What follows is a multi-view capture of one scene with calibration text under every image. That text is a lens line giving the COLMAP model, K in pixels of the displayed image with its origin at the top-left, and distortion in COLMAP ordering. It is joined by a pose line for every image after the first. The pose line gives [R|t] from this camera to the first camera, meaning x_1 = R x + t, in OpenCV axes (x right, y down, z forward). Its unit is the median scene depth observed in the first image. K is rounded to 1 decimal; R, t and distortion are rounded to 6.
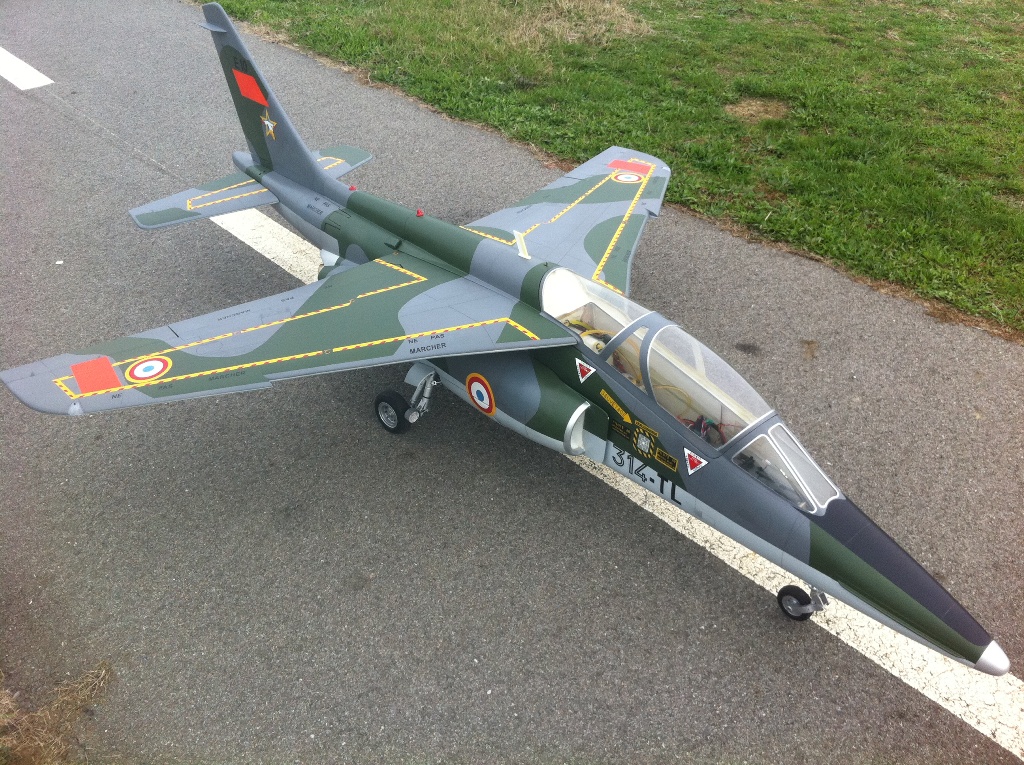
lens RADIAL K [[970.2, 0, 519.3], [0, 970.2, 383.0], [0, 0, 1]] dist [-0.004098, 0.000000]
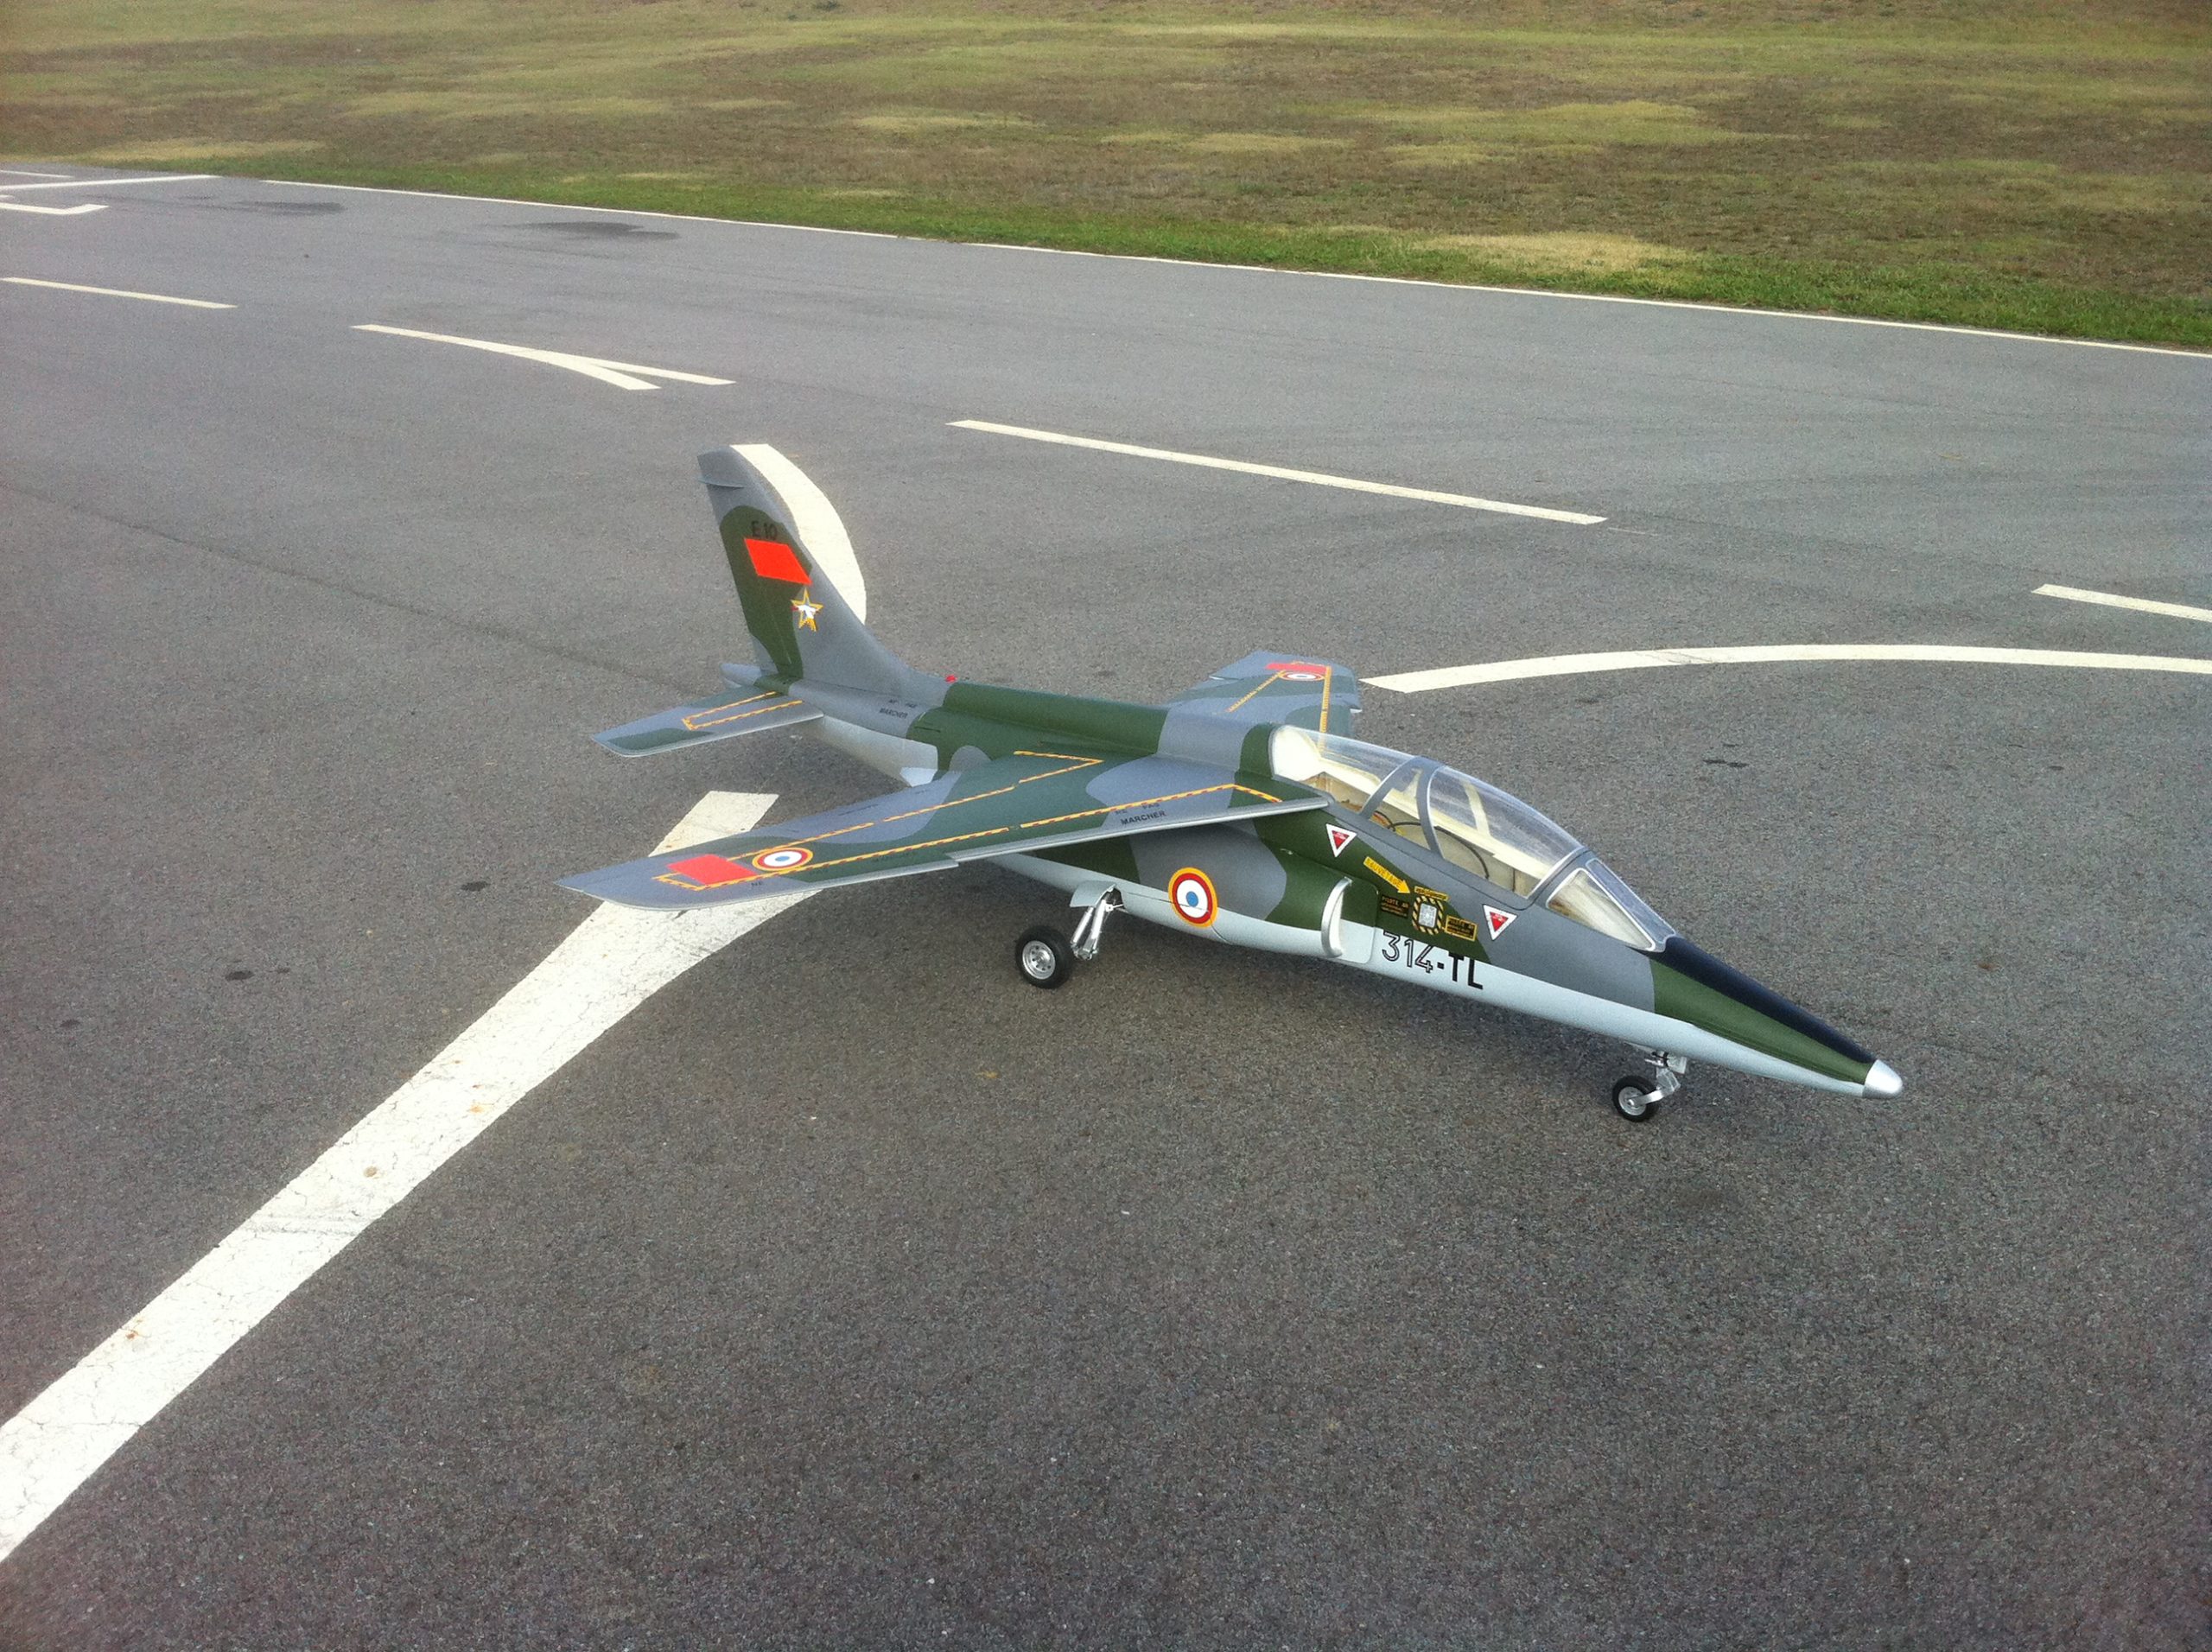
lens RADIAL K [[2095.8, 0, 1094.1], [0, 2095.8, 826.3], [0, 0, 1]] dist [-0.004098, 0.000000]
pose [[0.989237, -0.034696, 0.142149, -0.372160], [0.071265, 0.962715, -0.260963, 0.407510], [-0.127794, 0.268285, 0.954826, -0.605966]]
